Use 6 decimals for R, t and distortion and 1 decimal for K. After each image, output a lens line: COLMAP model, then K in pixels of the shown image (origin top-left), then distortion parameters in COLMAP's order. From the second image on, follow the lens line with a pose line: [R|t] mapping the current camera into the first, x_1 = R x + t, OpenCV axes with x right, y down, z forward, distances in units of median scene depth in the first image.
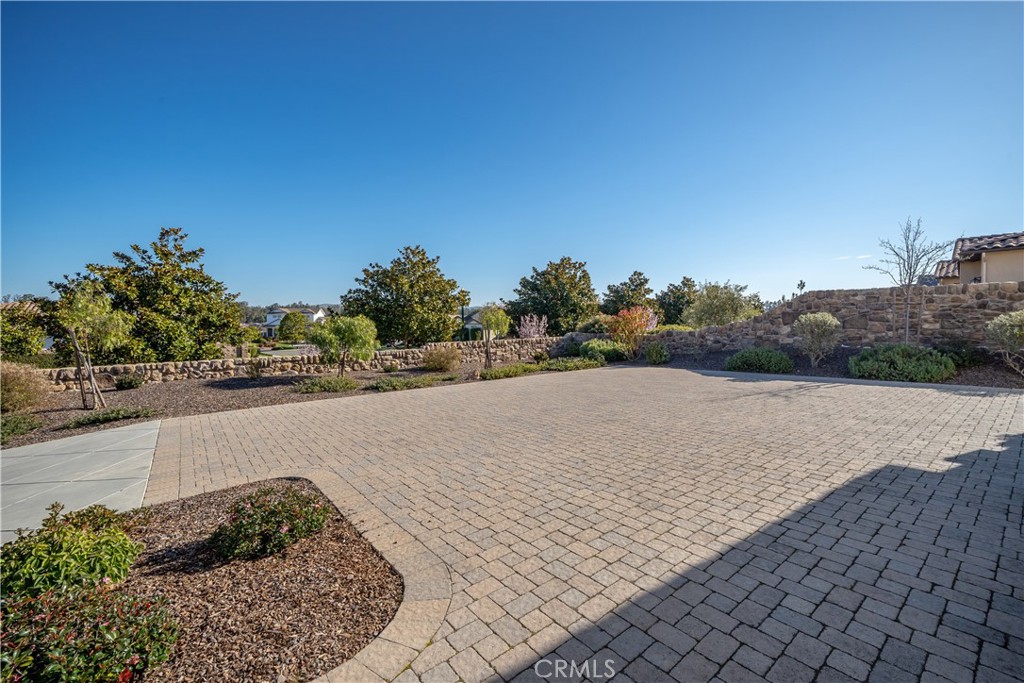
lens RADIAL K [[435.4, 0, 512.7], [0, 435.4, 349.0], [0, 0, 1]] dist [-0.000242, 0.000209]
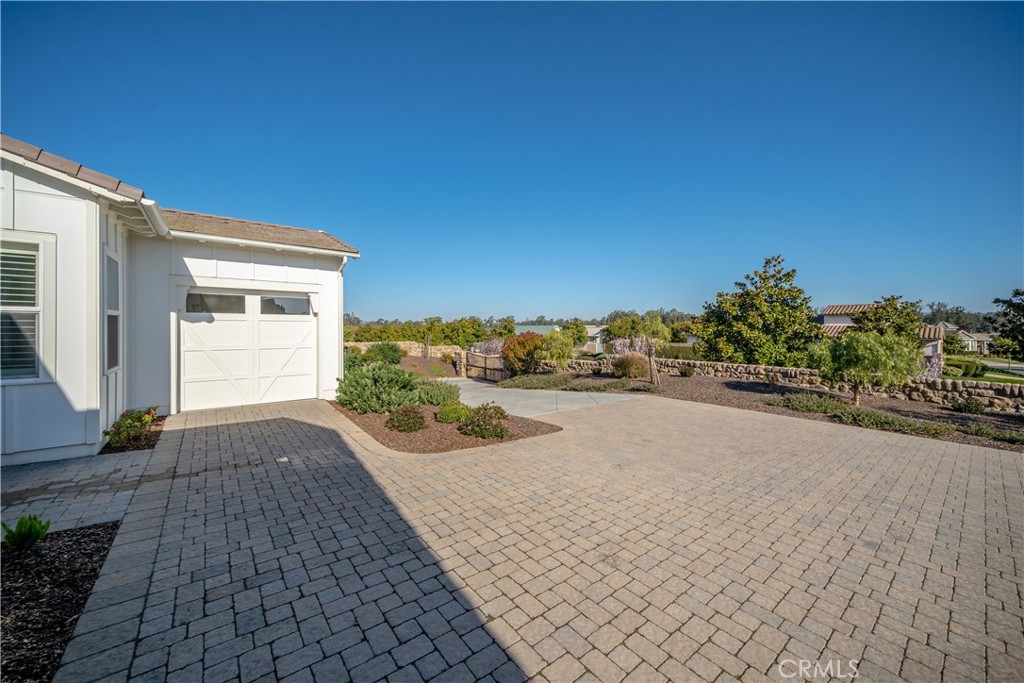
lens RADIAL K [[395.3, 0, 497.0], [0, 395.3, 316.1], [0, 0, 1]] dist [0.000099, 0.000058]
pose [[-0.050258, -0.019104, -0.998554, 0.483747], [-0.069793, 0.997440, -0.015570, -0.047411], [0.996295, 0.068910, -0.051463, 0.368674]]
